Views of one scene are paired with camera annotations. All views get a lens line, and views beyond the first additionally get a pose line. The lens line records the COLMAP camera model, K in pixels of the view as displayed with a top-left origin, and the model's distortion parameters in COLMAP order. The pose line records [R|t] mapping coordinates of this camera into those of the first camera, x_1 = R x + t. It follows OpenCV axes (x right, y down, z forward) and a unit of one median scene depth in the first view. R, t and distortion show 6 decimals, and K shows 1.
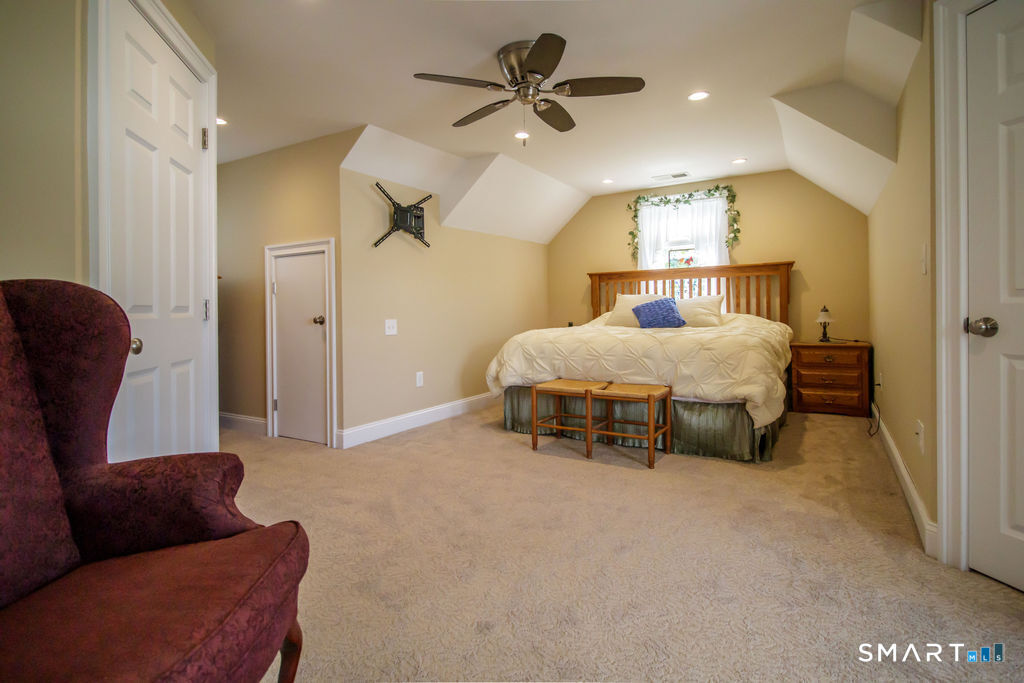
lens RADIAL K [[514.8, 0, 514.9], [0, 514.8, 316.5], [0, 0, 1]] dist [0.001954, 0.000088]
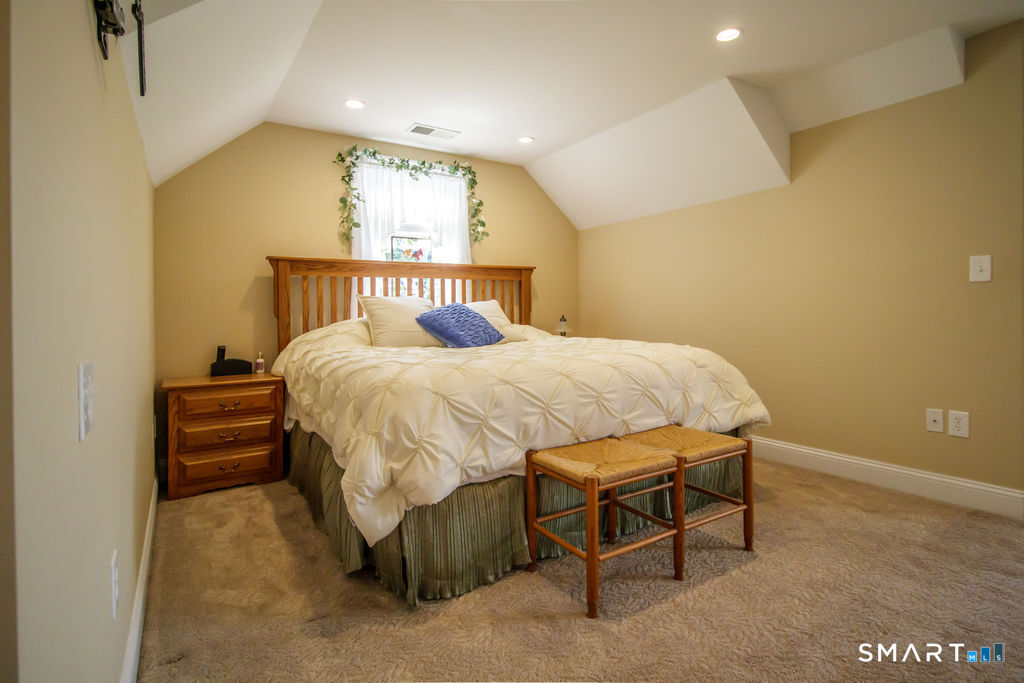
lens RADIAL K [[514.8, 0, 514.9], [0, 514.8, 316.5], [0, 0, 1]] dist [0.001954, 0.000088]
pose [[0.409664, 0.006079, 0.912216, -0.281167], [0.023320, 0.999581, -0.017134, -0.003123], [-0.911939, 0.028292, 0.409350, 0.586688]]
